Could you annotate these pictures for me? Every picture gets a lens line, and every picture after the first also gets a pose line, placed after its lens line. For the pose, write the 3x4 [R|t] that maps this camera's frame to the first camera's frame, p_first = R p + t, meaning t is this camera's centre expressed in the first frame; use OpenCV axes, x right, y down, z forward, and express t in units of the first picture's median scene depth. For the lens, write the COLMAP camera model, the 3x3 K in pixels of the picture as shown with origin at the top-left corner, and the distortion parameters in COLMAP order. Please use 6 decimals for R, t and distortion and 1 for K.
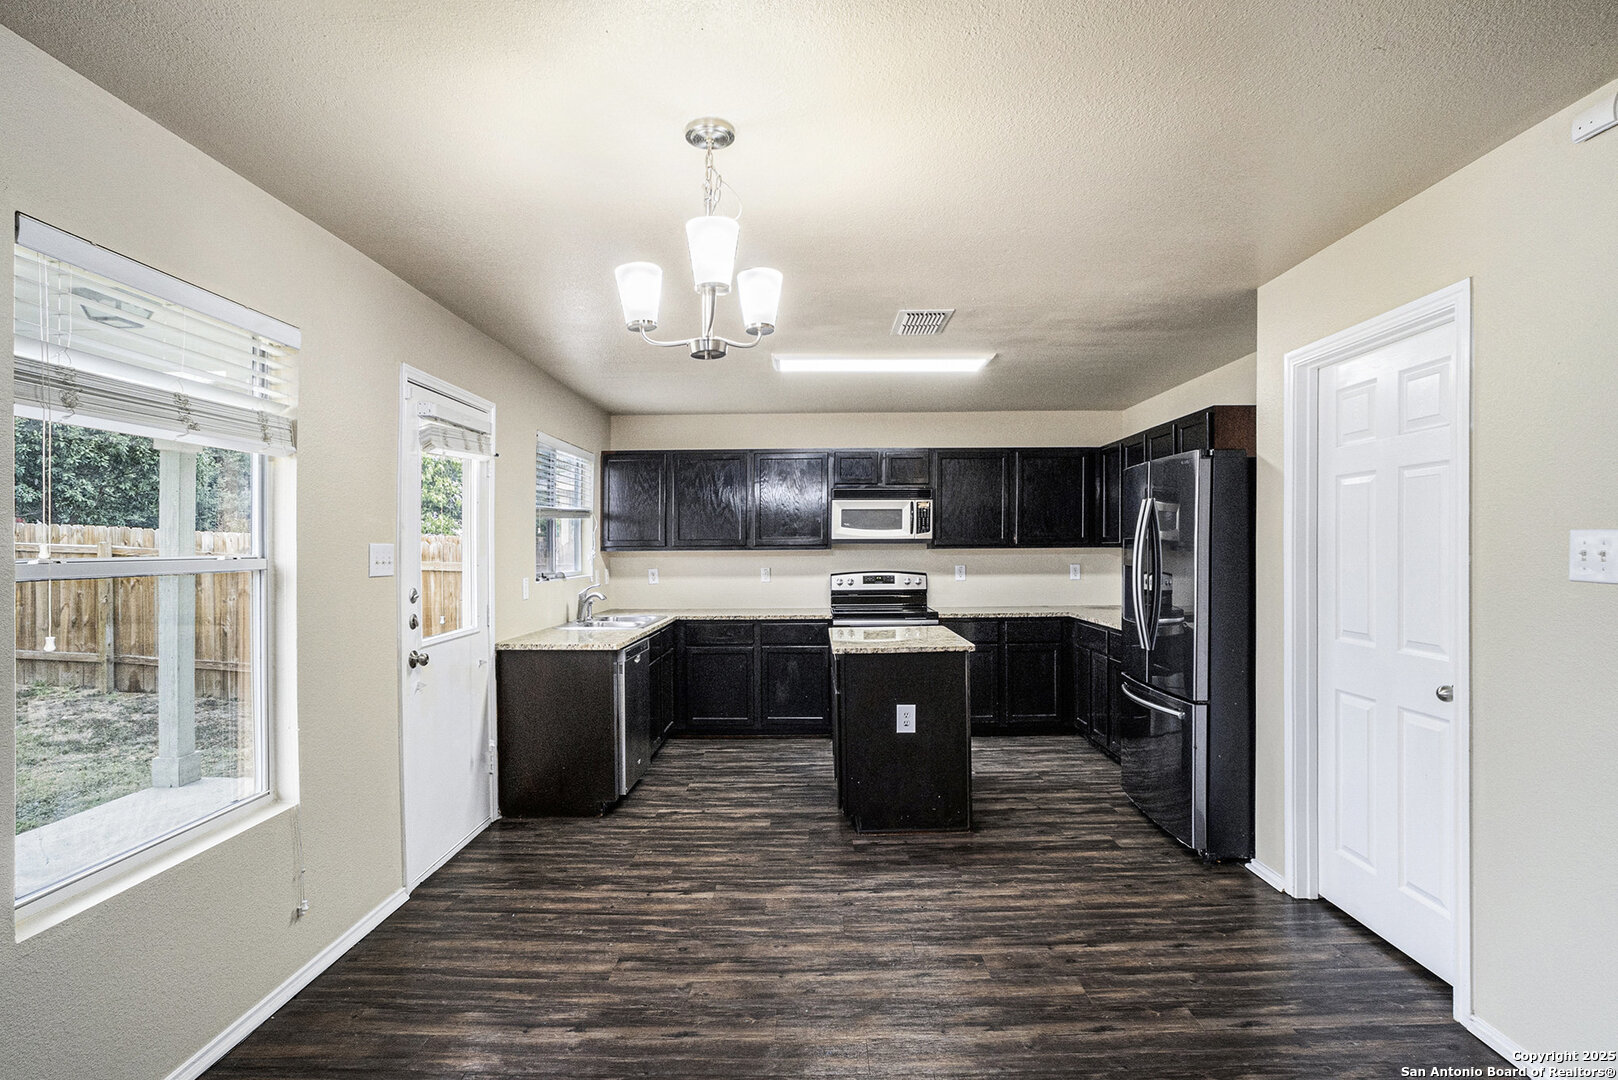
lens RADIAL K [[777.5, 0, 849.0], [0, 777.5, 569.5], [0, 0, 1]] dist [-0.001182, 0.000152]
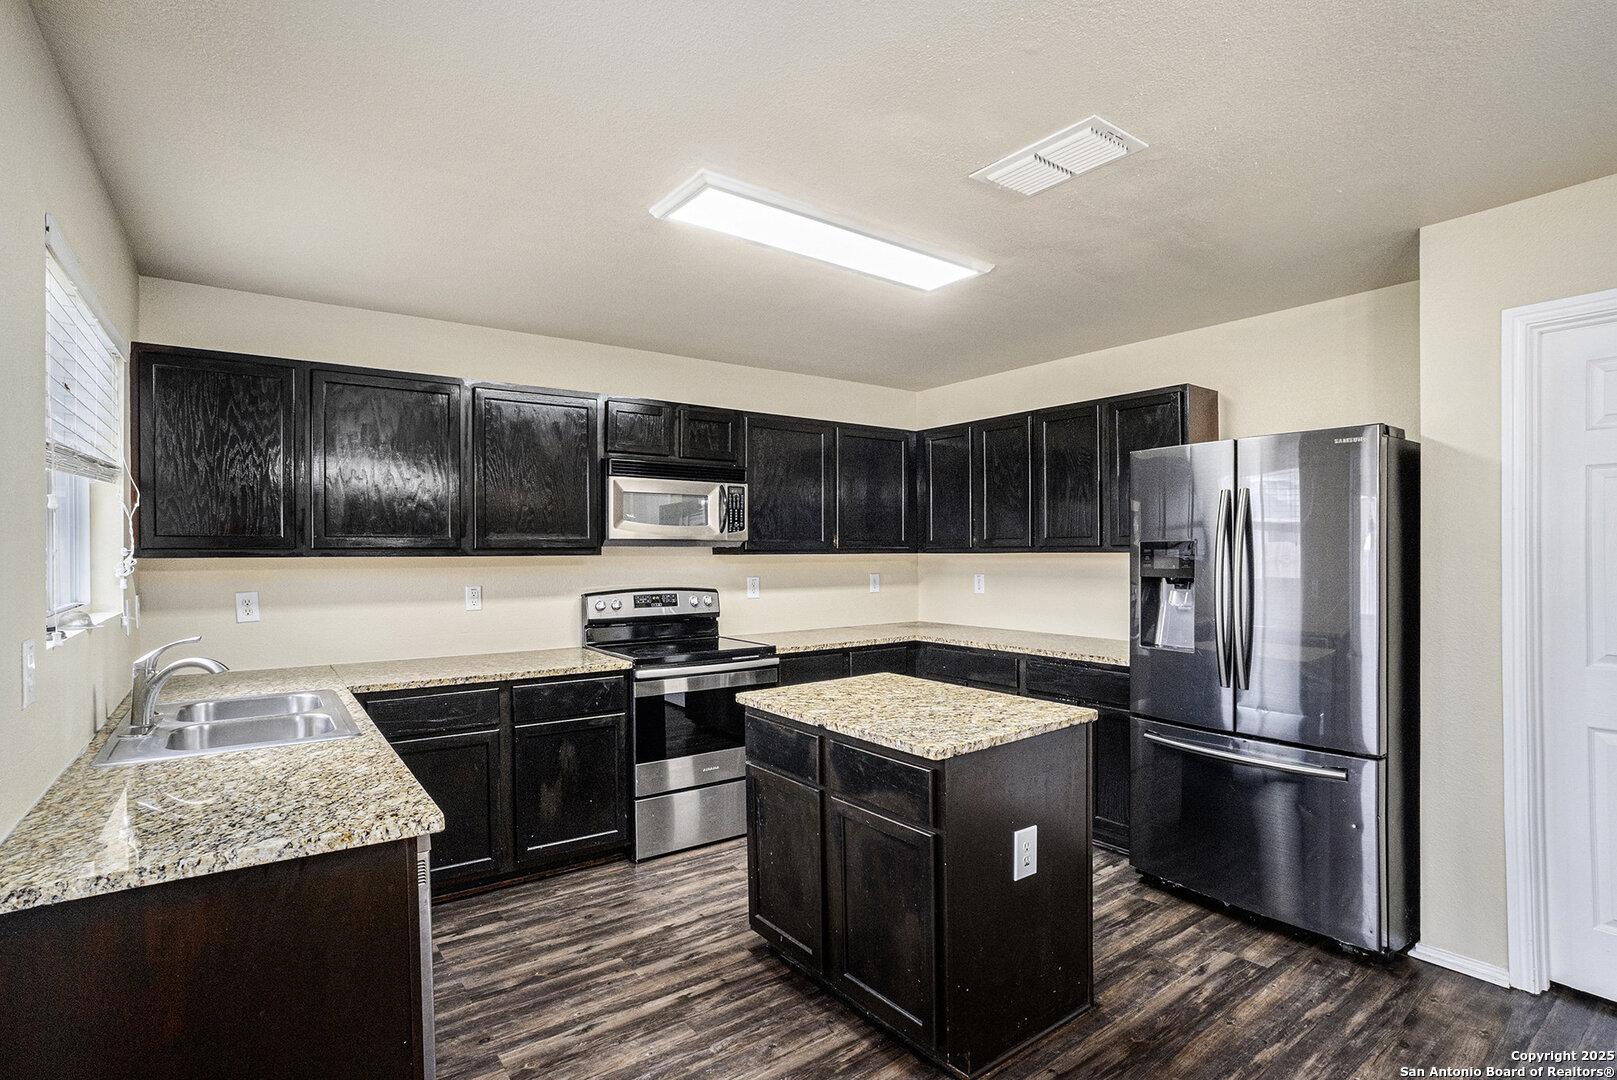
lens RADIAL K [[782.0, 0, 833.6], [0, 782.0, 562.2], [0, 0, 1]] dist [-0.070560, 0.031286]
pose [[0.822854, -0.004048, 0.568239, -0.230973], [0.014276, 0.999806, -0.013551, -0.009389], [-0.568074, 0.019263, 0.822752, 0.391759]]
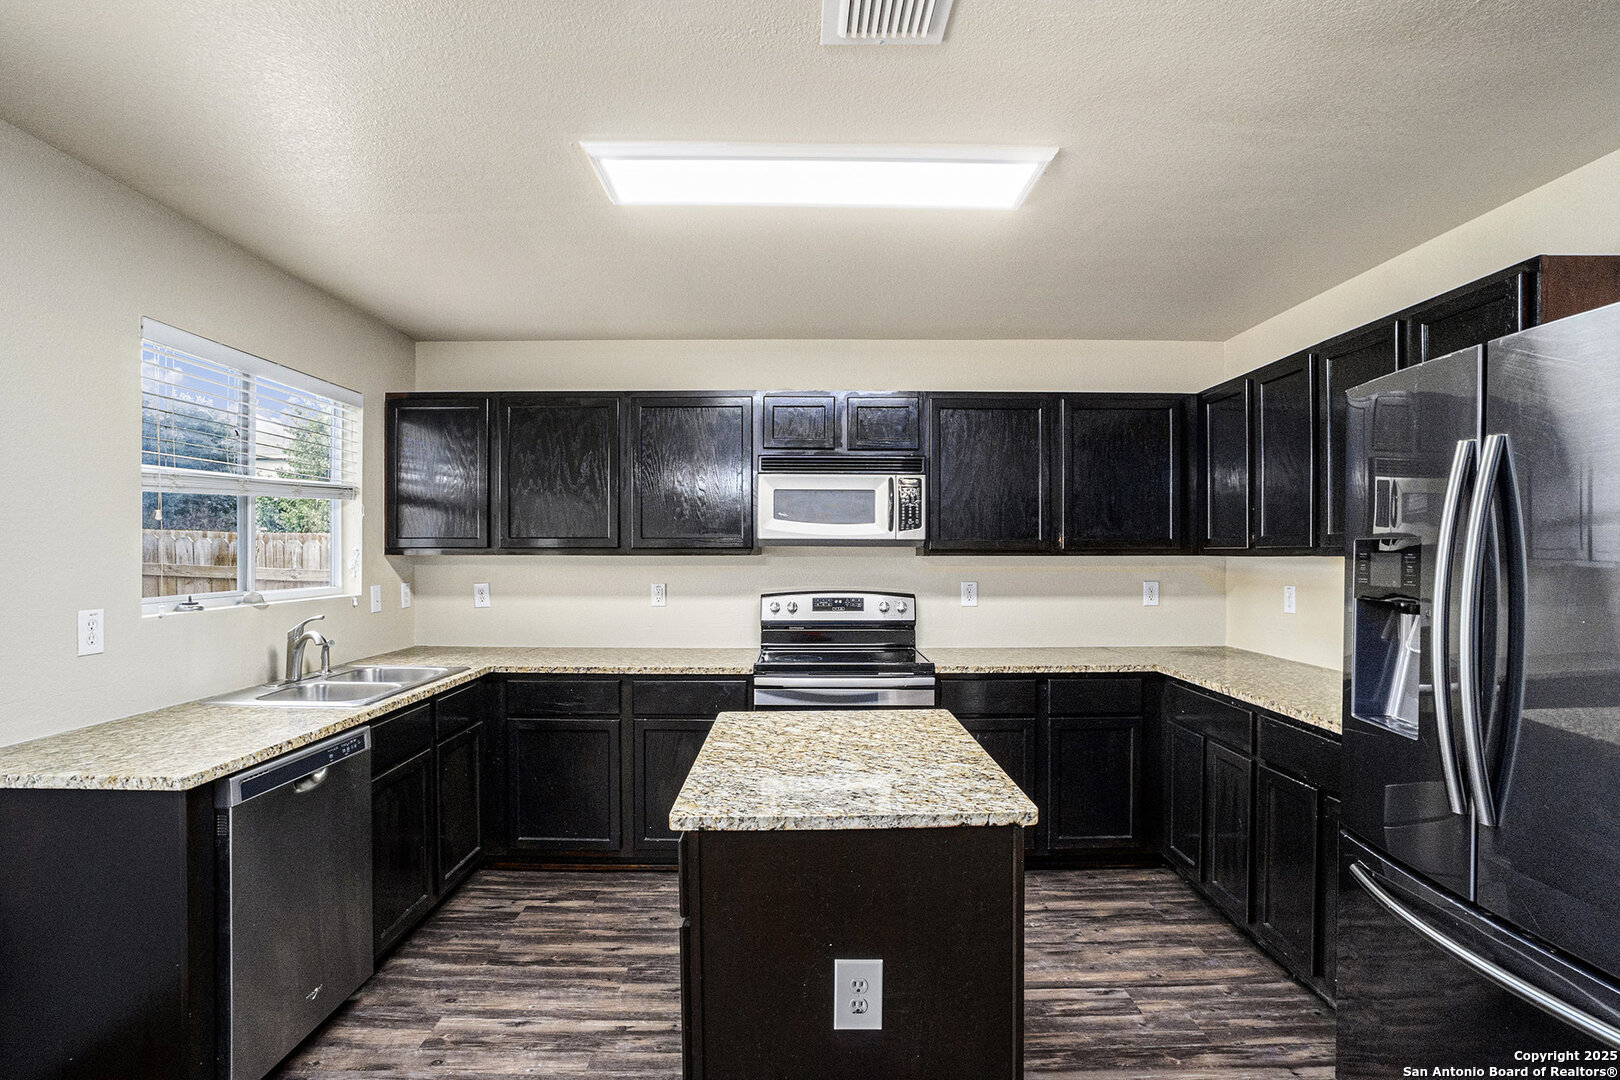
lens RADIAL K [[801.6, 0, 807.7], [0, 801.6, 555.6], [0, 0, 1]] dist [-0.065187, 0.023280]
pose [[0.999434, 0.007141, -0.032866, 0.037403], [-0.007887, 0.999712, -0.022643, -0.012156], [0.032695, 0.022890, 0.999203, 0.383998]]
